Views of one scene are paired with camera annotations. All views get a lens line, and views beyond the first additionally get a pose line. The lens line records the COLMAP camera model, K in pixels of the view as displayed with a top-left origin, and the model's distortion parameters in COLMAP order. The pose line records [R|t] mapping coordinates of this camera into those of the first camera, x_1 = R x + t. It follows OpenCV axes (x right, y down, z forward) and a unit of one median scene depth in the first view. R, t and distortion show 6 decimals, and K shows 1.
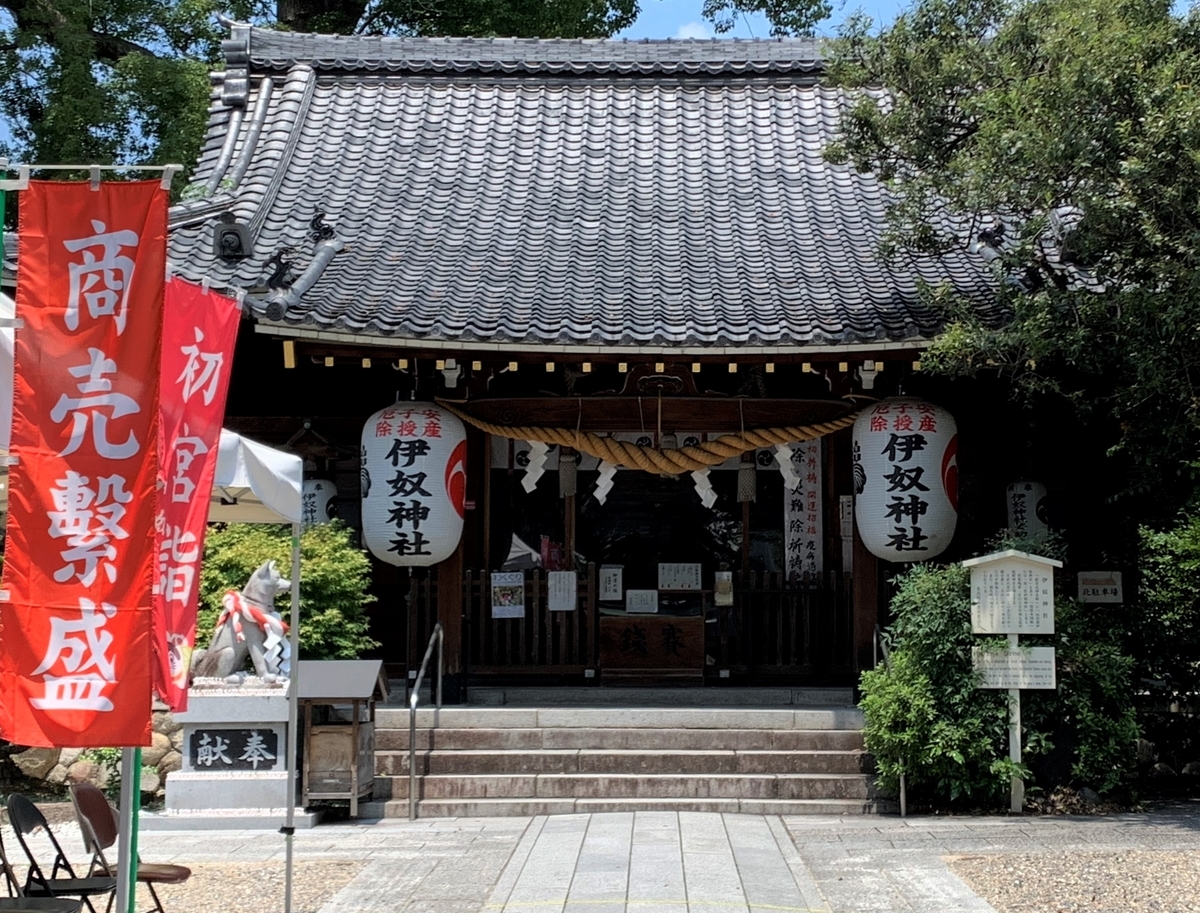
lens RADIAL K [[1961.0, 0, 600.1], [0, 1961.0, 456.7], [0, 0, 1]] dist [0.000764, 0.000000]
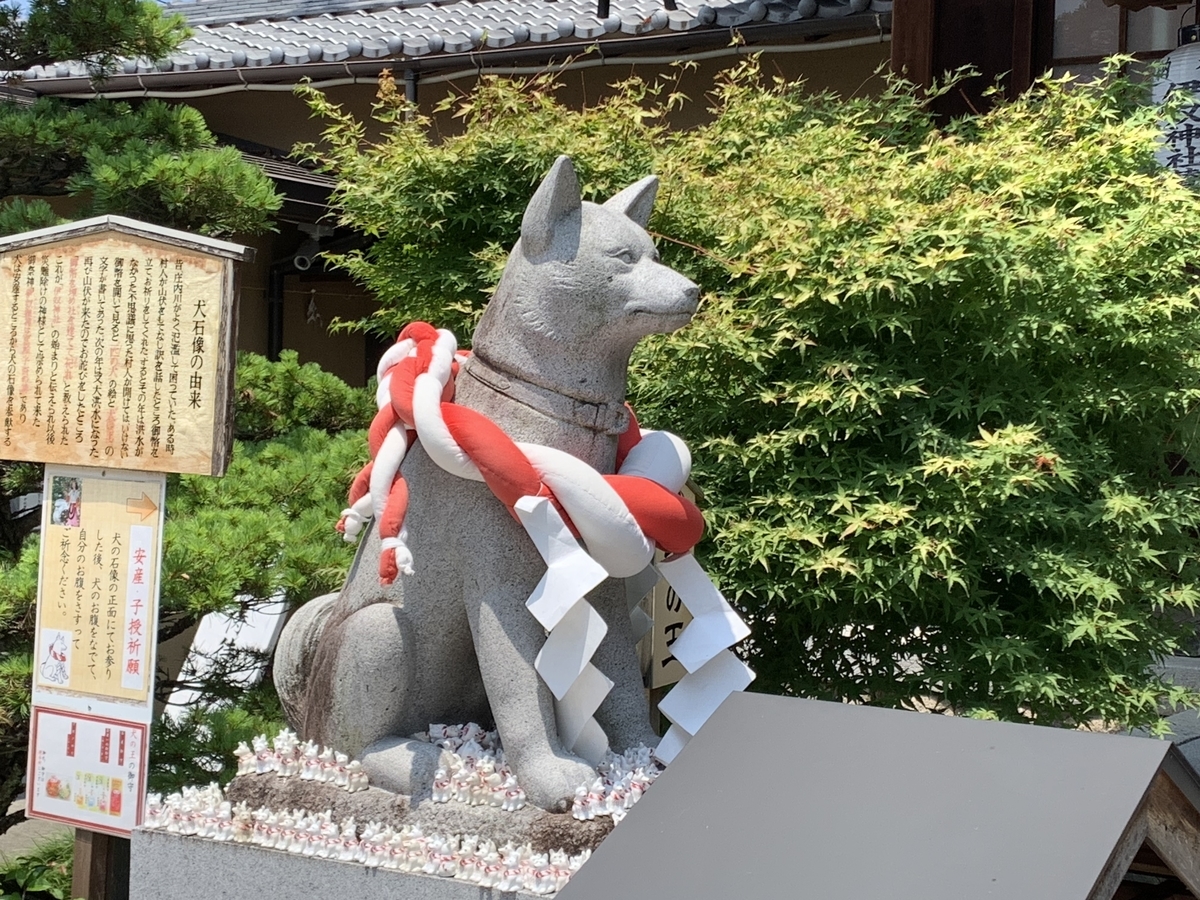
lens RADIAL K [[2071.6, 0, 600.3], [0, 2071.6, 450.6], [0, 0, 1]] dist [0.033162, 0.000000]
pose [[0.862316, 0.027787, -0.505608, -0.062241], [0.017453, 0.996269, 0.084519, 0.061699], [0.506070, -0.081706, 0.858613, 0.796454]]
